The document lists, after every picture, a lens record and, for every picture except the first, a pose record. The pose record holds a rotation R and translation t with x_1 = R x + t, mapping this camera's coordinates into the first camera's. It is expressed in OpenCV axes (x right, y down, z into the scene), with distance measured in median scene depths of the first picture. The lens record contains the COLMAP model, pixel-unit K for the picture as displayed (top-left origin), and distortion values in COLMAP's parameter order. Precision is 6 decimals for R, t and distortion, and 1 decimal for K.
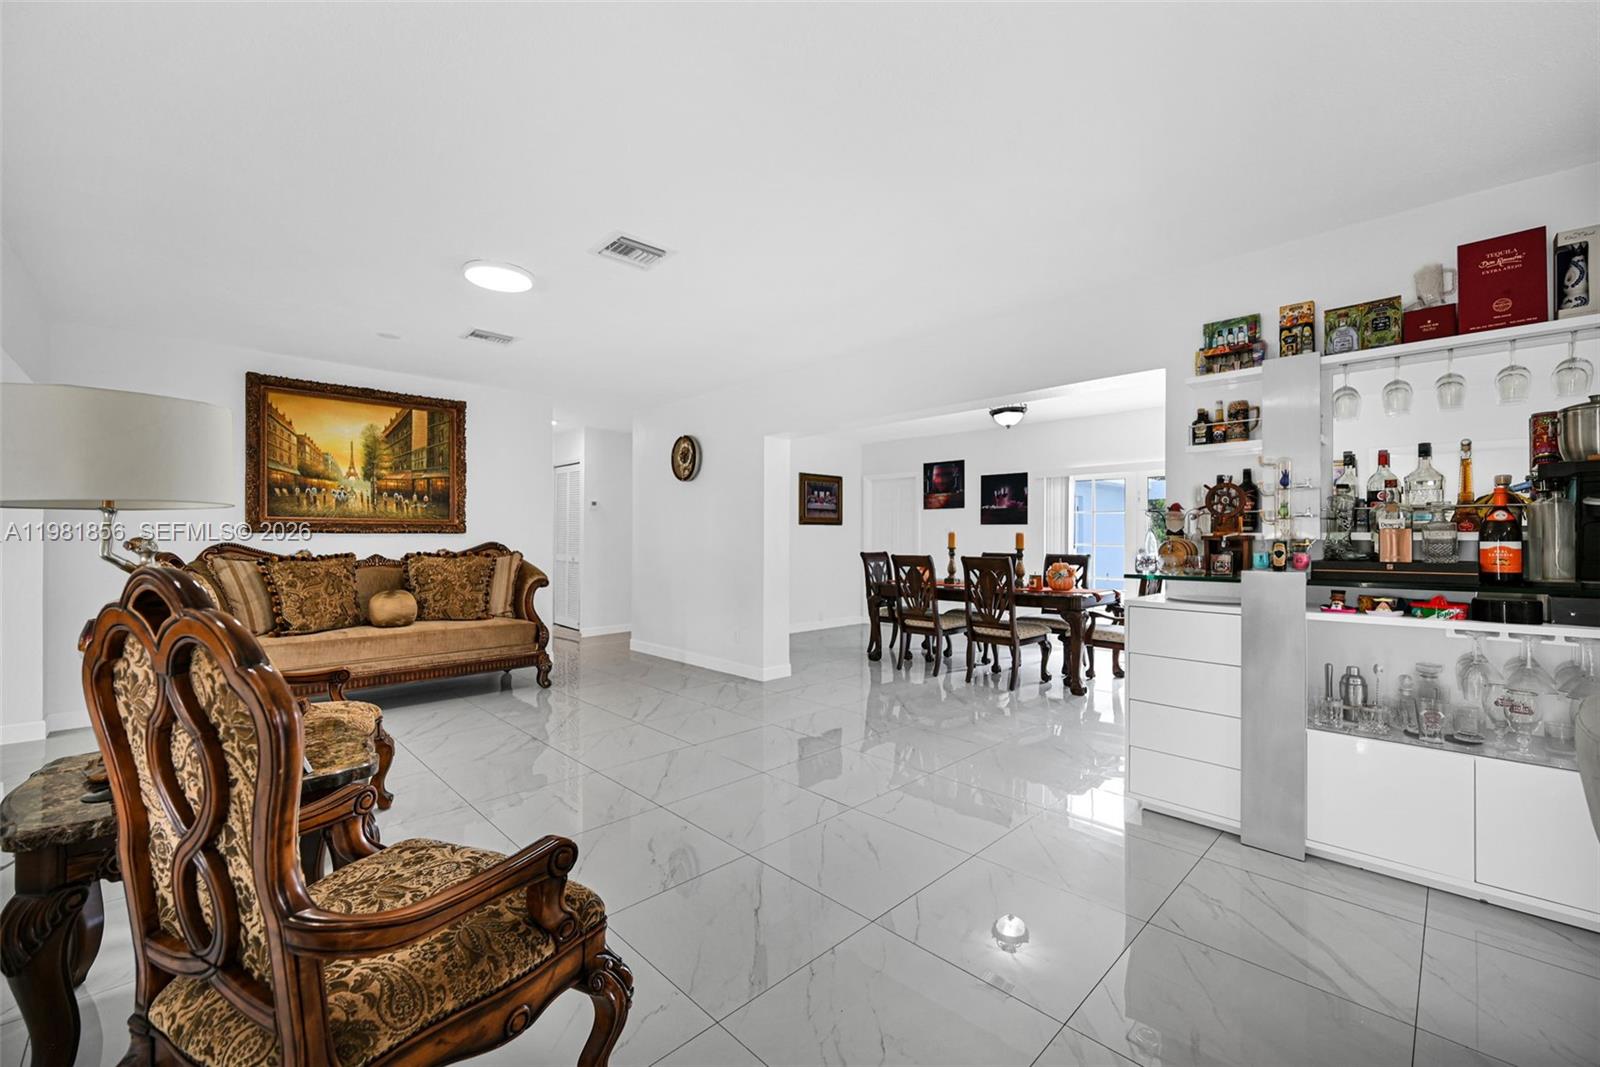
lens RADIAL K [[646.5, 0, 793.0], [0, 646.5, 536.5], [0, 0, 1]] dist [-0.003536, -0.000133]
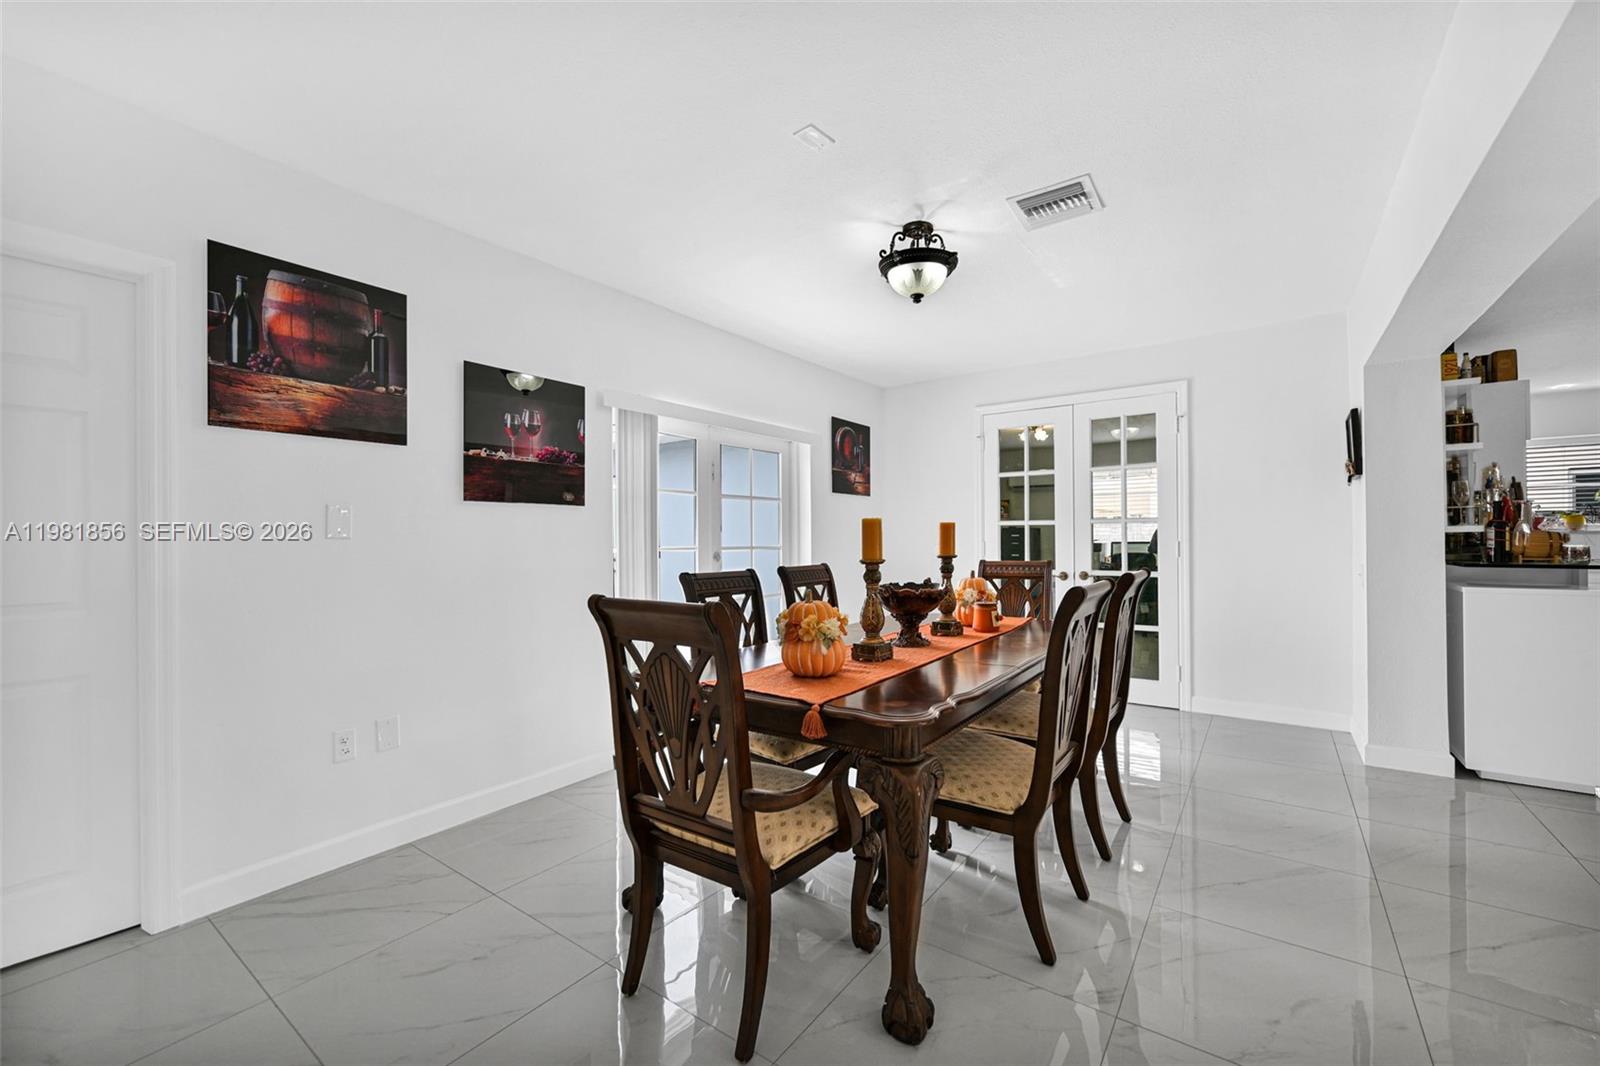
lens RADIAL K [[646.5, 0, 798.6], [0, 646.5, 536.2], [0, 0, 1]] dist [-0.003536, -0.000133]
pose [[-0.173190, 0.004308, 0.984879, -0.111470], [0.007665, 0.999966, -0.003027, 0.004406], [-0.984859, 0.007025, -0.173218, 1.159427]]
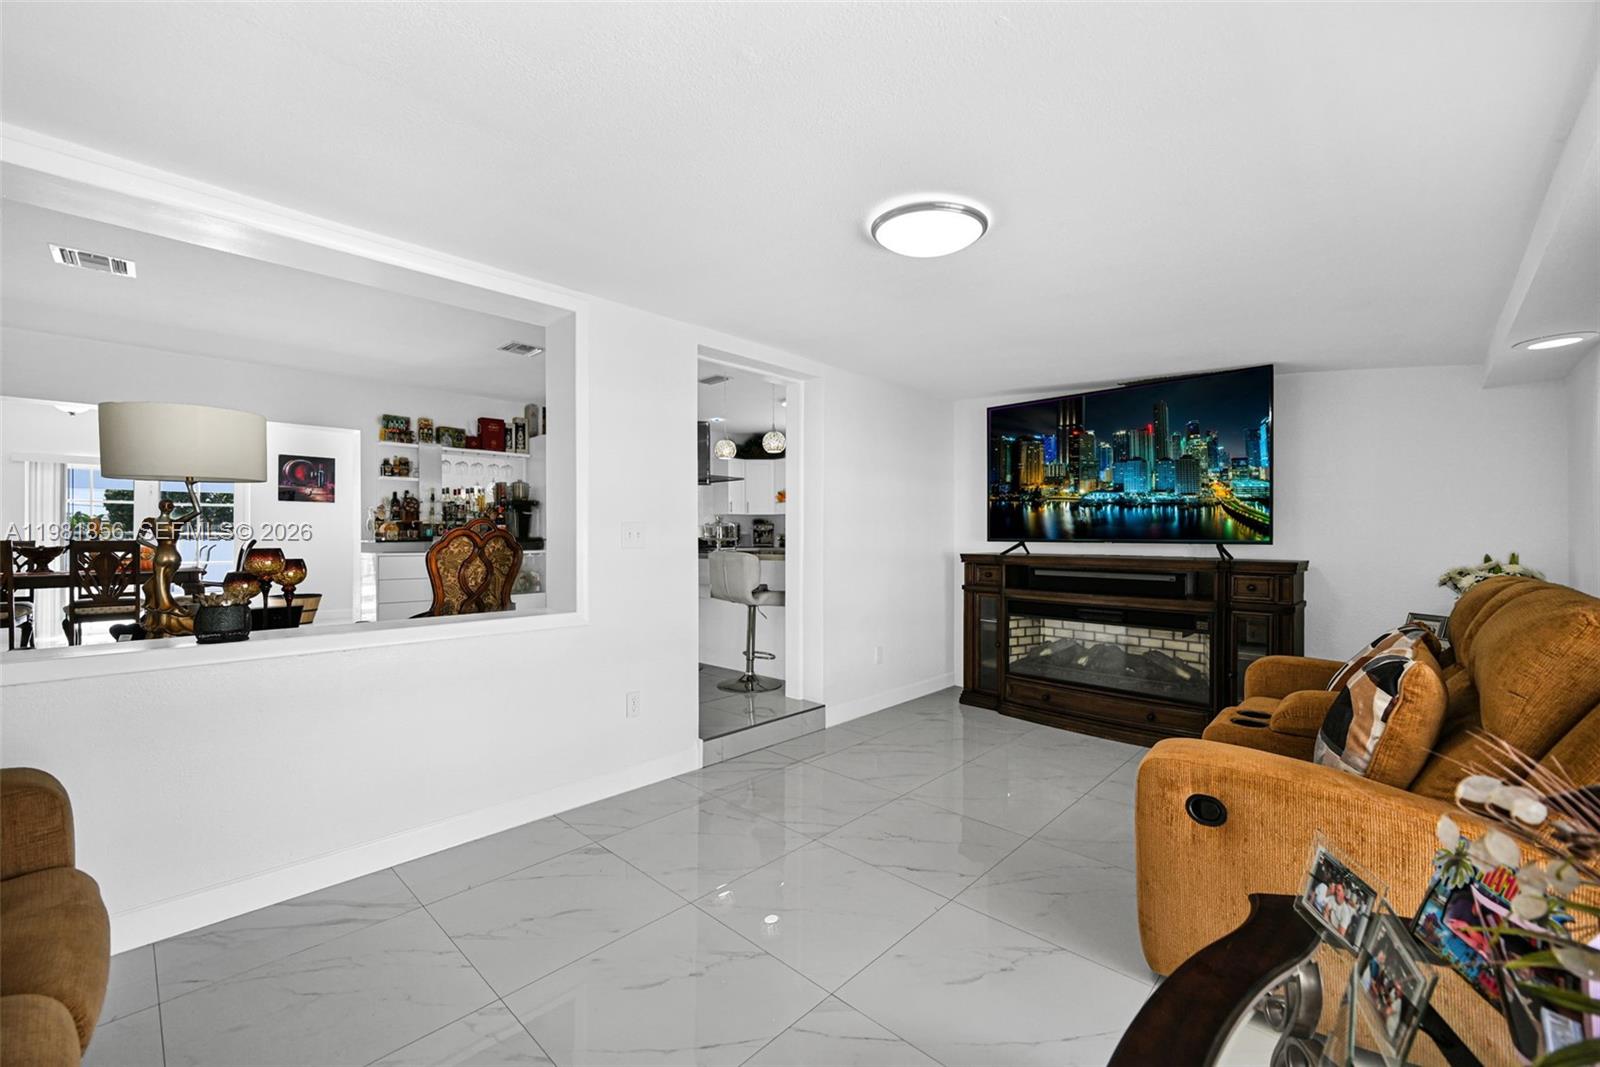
lens RADIAL K [[646.5, 0, 805.6], [0, 646.5, 539.1], [0, 0, 1]] dist [-0.003536, -0.000133]
pose [[-0.046032, -0.003262, 0.998935, -0.723299], [0.001900, 0.999993, 0.003353, 0.024541], [-0.998938, 0.002052, -0.046025, -0.101750]]
